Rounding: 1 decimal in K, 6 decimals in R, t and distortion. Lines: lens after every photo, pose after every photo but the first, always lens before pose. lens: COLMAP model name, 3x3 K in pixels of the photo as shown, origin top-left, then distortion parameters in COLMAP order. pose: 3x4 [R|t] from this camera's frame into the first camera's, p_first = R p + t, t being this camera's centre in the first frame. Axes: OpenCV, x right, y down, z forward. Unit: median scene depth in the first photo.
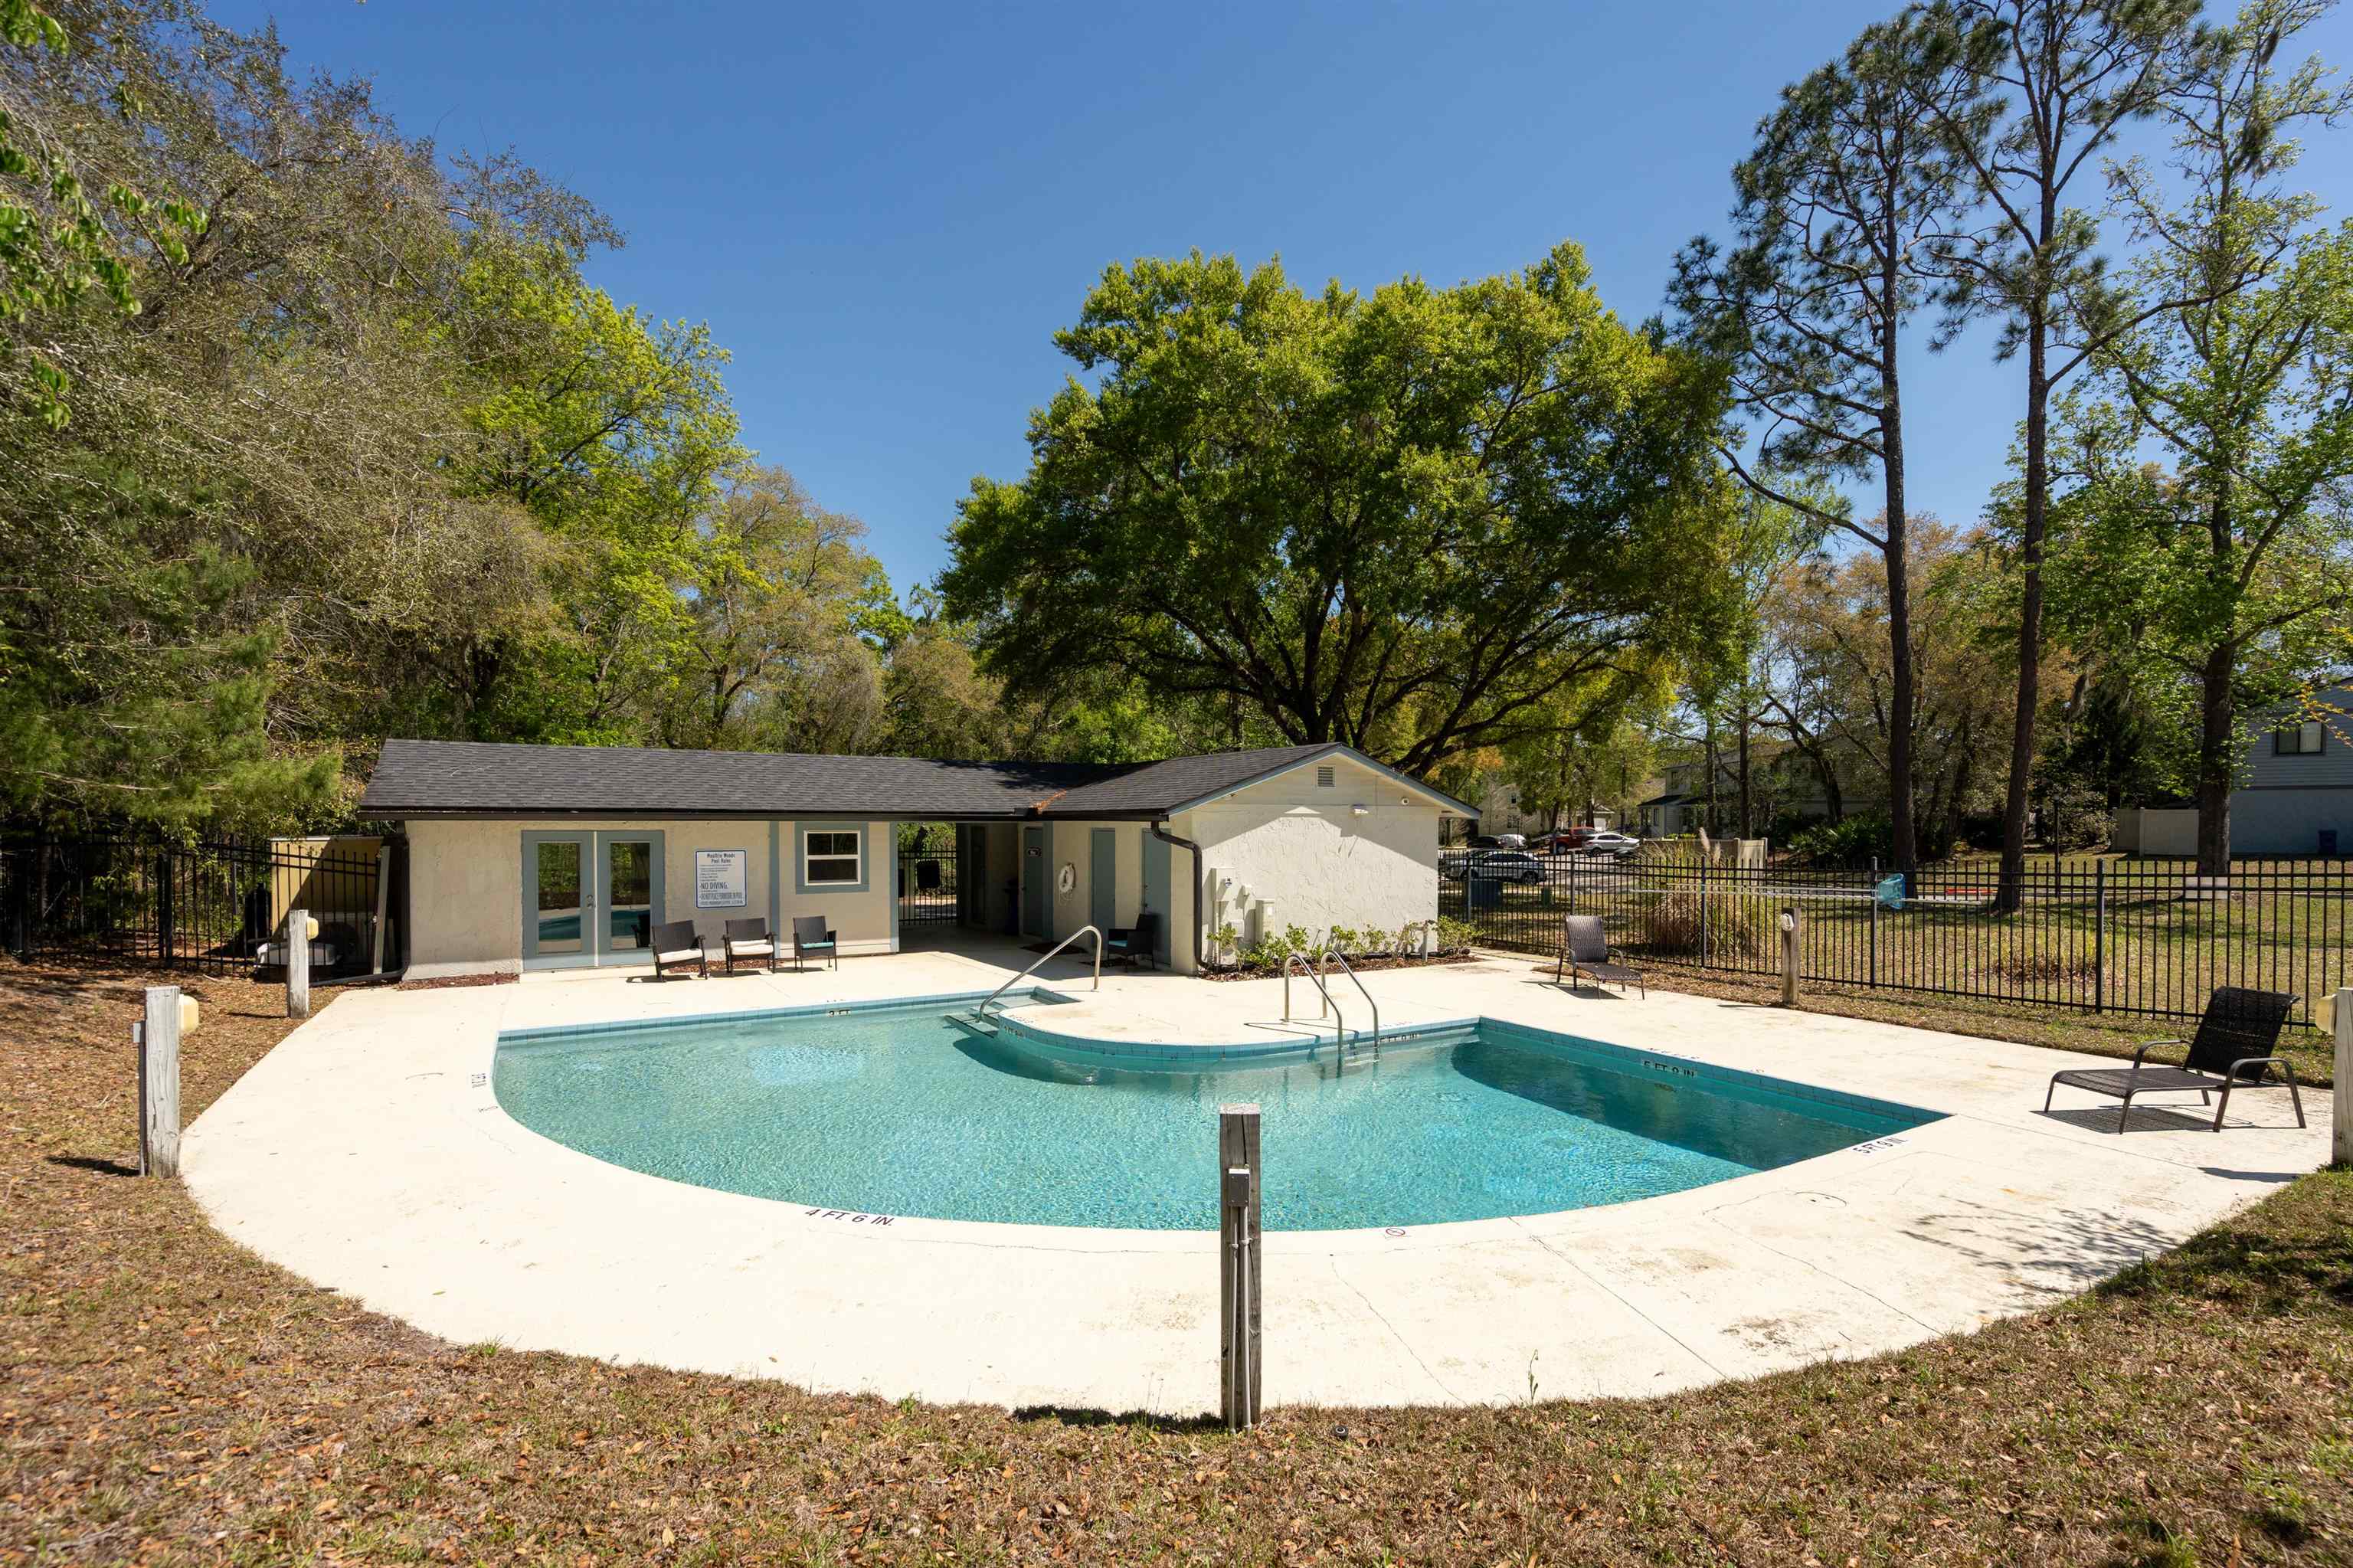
lens RADIAL K [[1094.5, 0, 1174.7], [0, 1094.5, 832.7], [0, 0, 1]] dist [-0.010136, -0.000304]
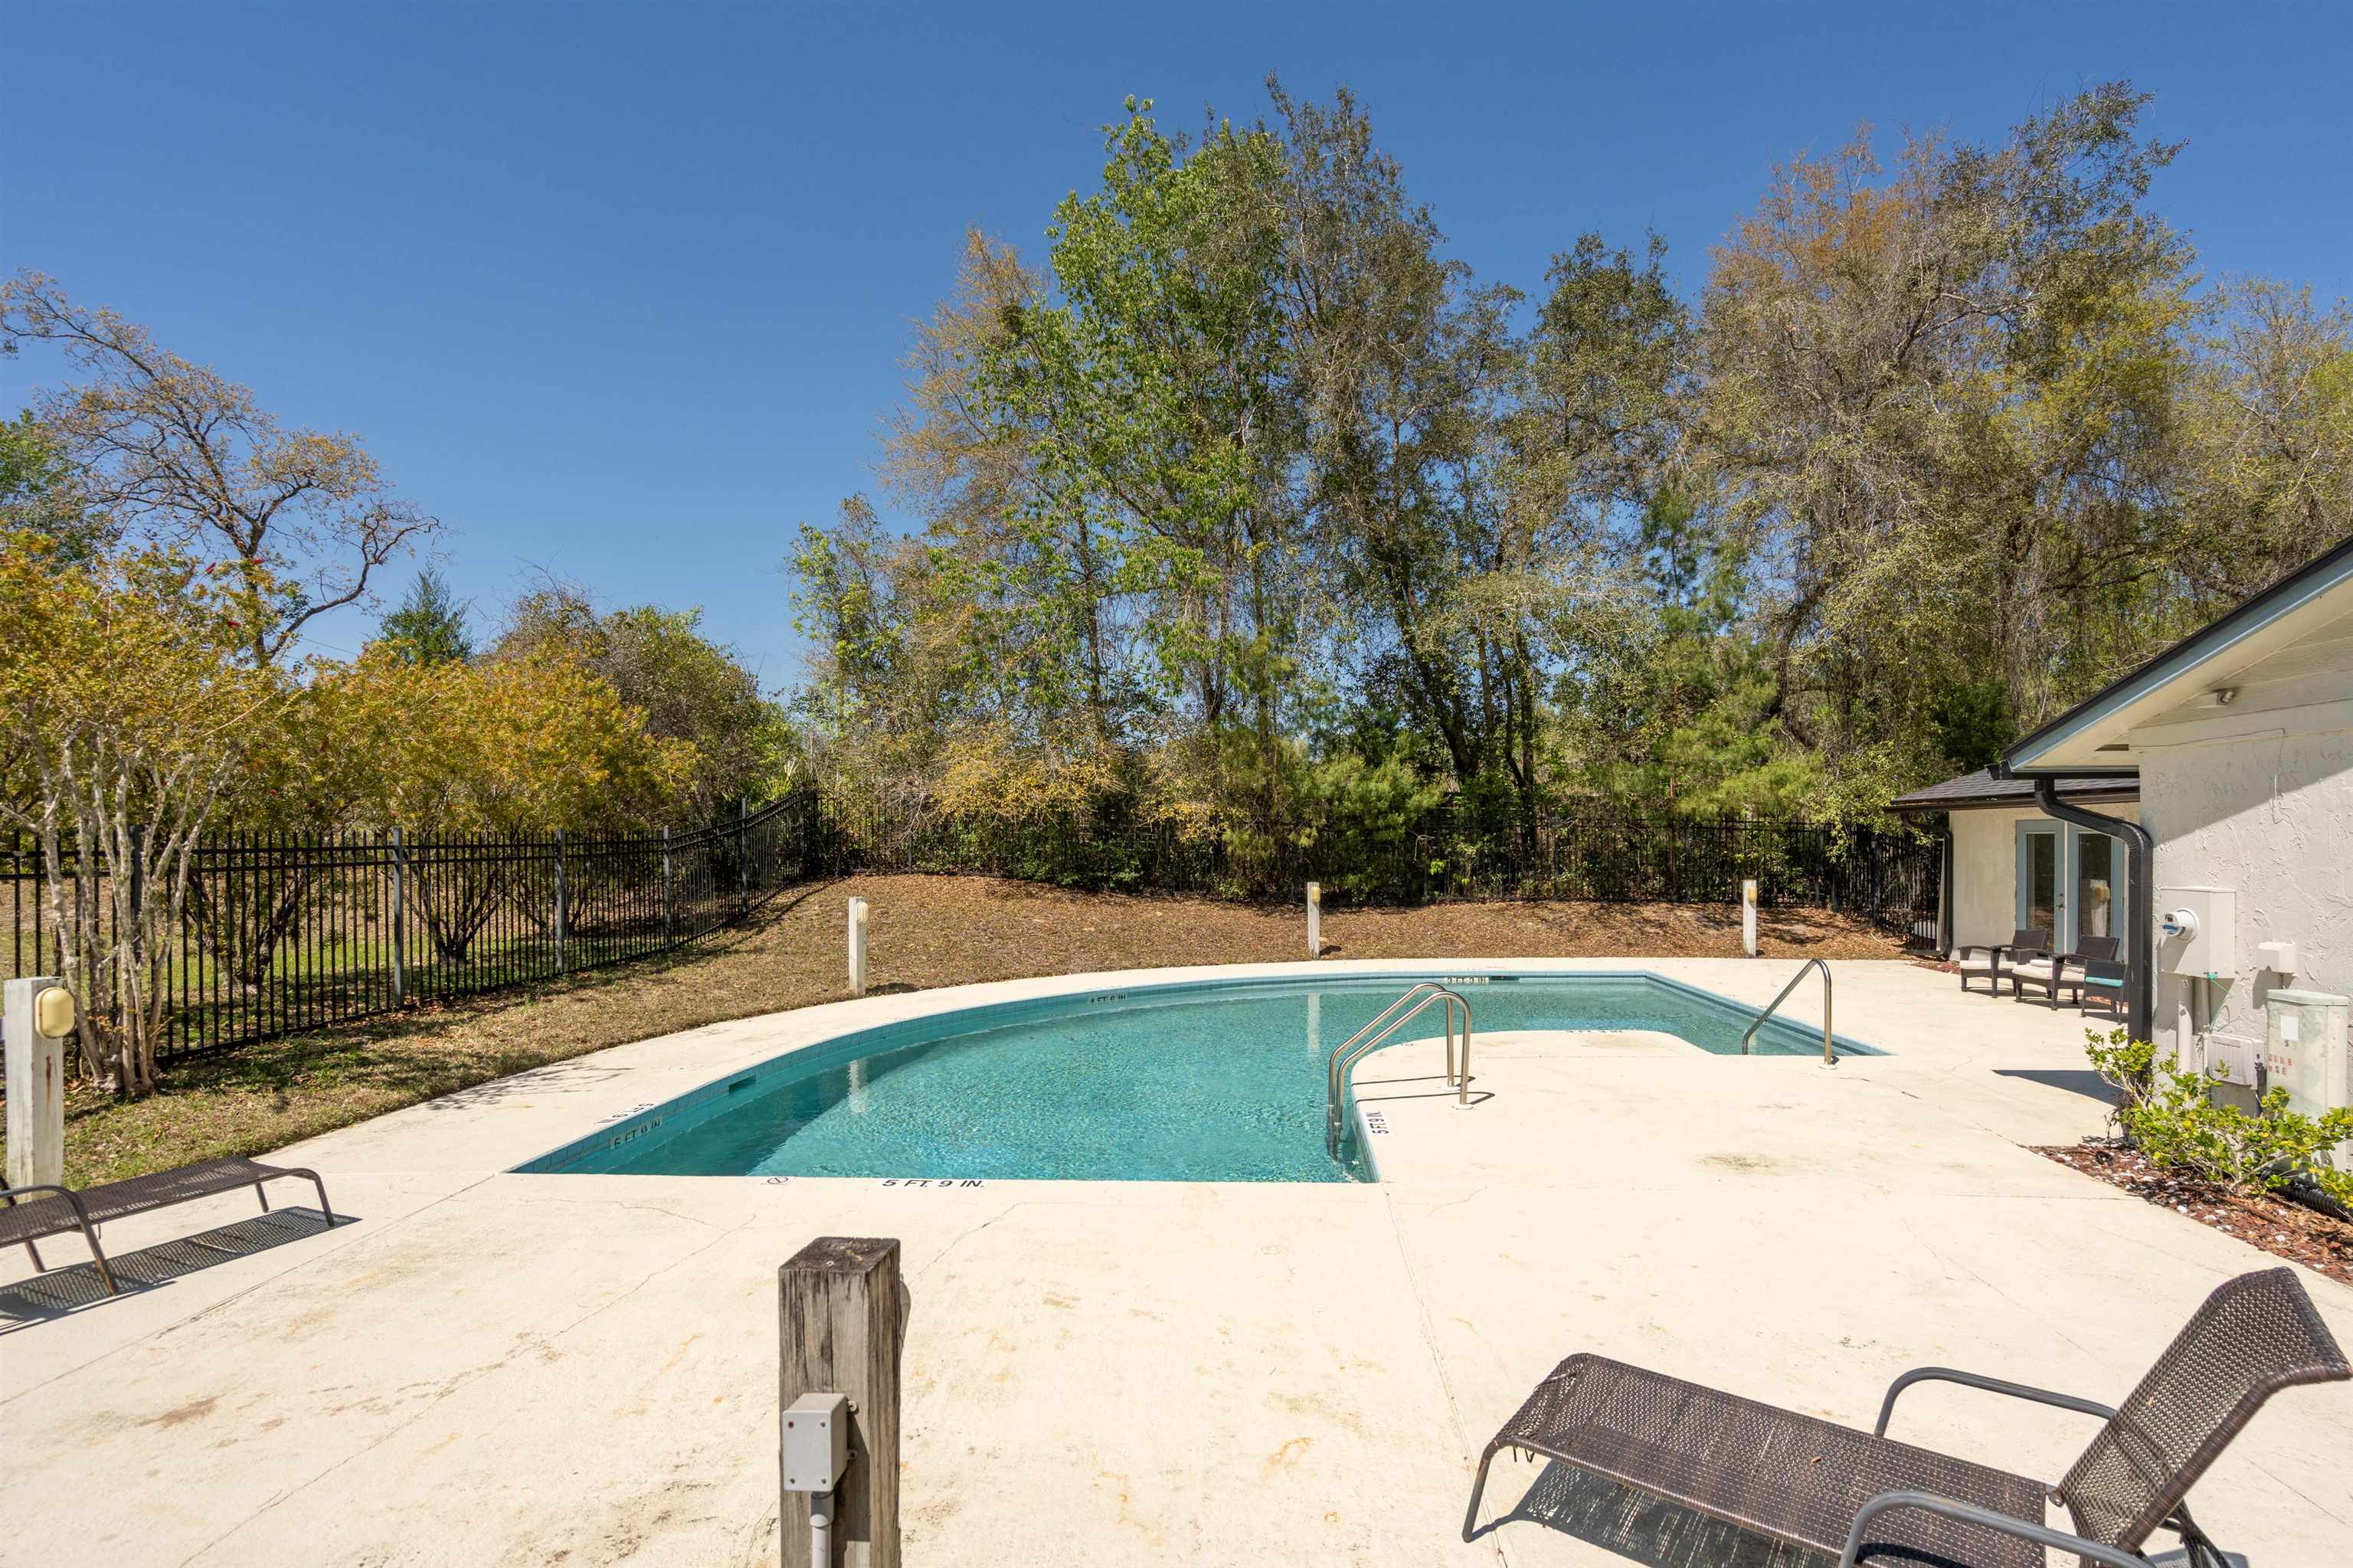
lens RADIAL K [[1075.0, 0, 1212.4], [0, 1075.0, 838.8], [0, 0, 1]] dist [-0.001757, 0.000060]
pose [[-0.551853, -0.000817, -0.833941, 0.559335], [-0.005983, 0.999978, 0.002980, 0.015893], [0.833920, 0.006634, -0.551846, 0.947525]]
